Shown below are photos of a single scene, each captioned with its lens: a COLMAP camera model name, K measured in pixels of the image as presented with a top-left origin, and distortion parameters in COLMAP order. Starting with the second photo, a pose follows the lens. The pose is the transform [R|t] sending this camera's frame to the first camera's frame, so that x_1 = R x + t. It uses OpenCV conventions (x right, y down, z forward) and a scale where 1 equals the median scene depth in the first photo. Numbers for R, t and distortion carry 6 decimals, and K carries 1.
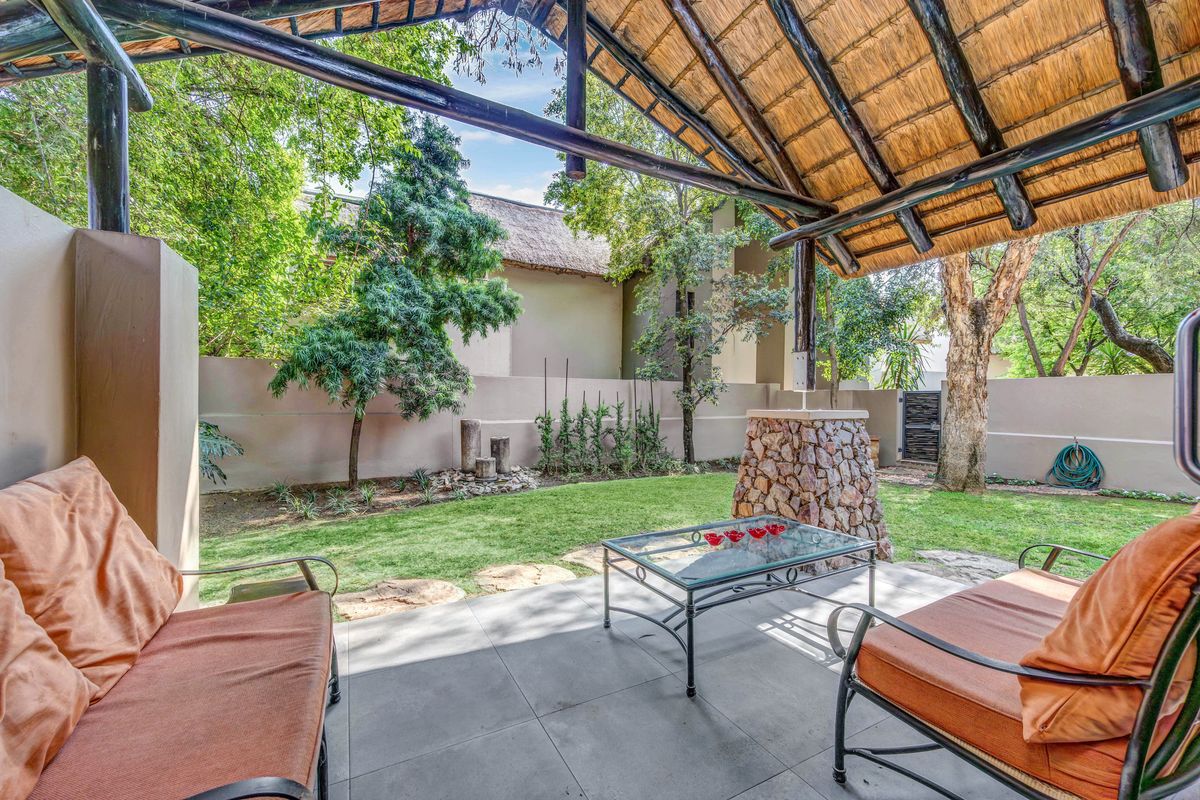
lens RADIAL K [[467.1, 0, 596.1], [0, 467.1, 397.3], [0, 0, 1]] dist [-0.001117, -0.000115]
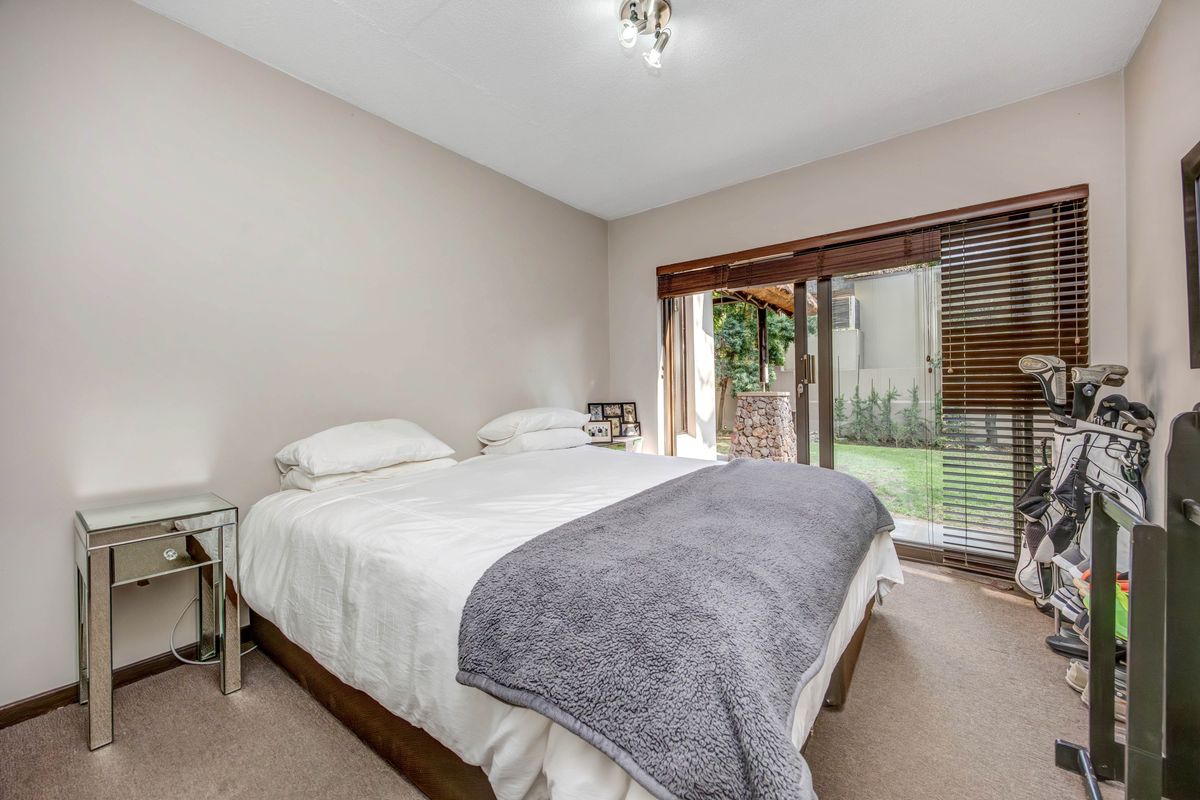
lens RADIAL K [[467.1, 0, 596.1], [0, 467.1, 397.3], [0, 0, 1]] dist [-0.001117, -0.000115]
pose [[0.407235, -0.004803, -0.913311, 2.133766], [0.027015, 0.999612, 0.006789, 0.021003], [0.912924, -0.027438, 0.407207, -0.503142]]
